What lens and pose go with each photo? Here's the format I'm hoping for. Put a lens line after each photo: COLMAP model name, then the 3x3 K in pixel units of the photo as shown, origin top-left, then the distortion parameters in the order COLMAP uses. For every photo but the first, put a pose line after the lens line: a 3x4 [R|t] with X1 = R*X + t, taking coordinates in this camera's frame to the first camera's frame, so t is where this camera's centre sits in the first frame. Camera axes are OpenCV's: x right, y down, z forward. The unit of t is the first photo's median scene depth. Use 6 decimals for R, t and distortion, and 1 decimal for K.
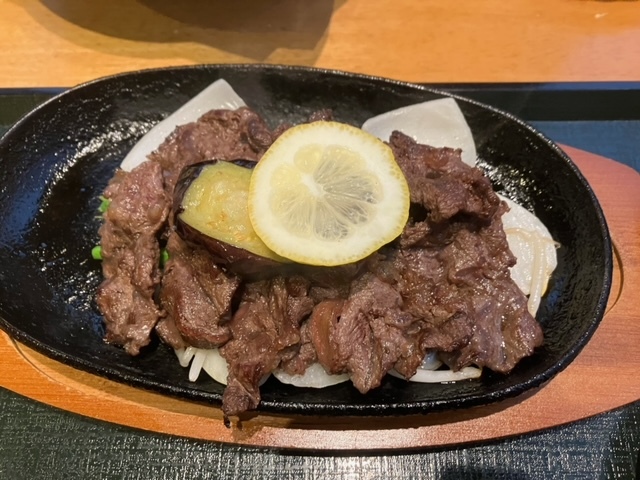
lens RADIAL K [[531.9, 0, 315.1], [0, 531.9, 239.7], [0, 0, 1]] dist [0.015146, -0.026378]
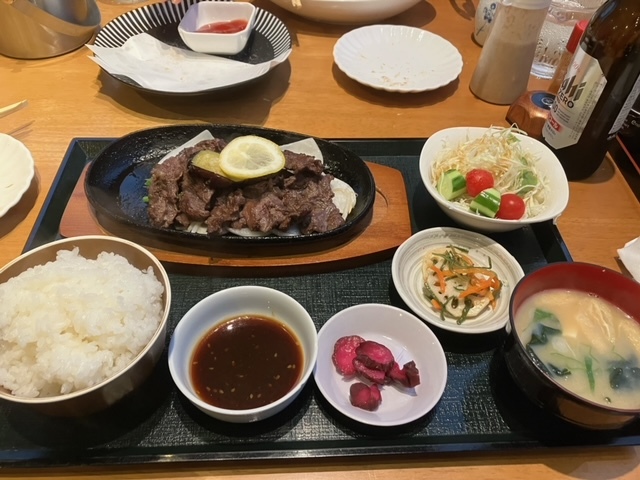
lens RADIAL K [[531.9, 0, 318.2], [0, 531.9, 237.6], [0, 0, 1]] dist [0.015146, -0.026378]
pose [[0.996454, 0.002710, 0.084099, 0.120032], [0.019506, 0.964815, -0.262206, 0.885738], [-0.081851, 0.262917, 0.961340, -1.260506]]
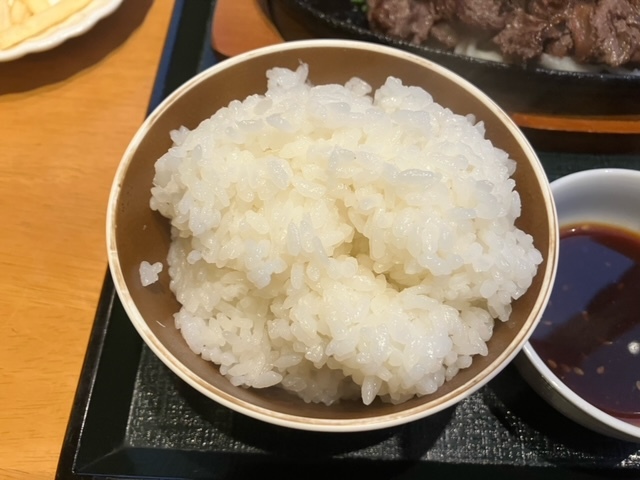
lens RADIAL K [[531.9, 0, 318.5], [0, 531.9, 242.3], [0, 0, 1]] dist [0.015146, -0.026378]
pose [[0.997529, 0.058417, 0.039037, -0.599199], [-0.058005, 0.998249, -0.011605, 0.710593], [-0.039647, 0.009312, 0.999170, -0.226378]]
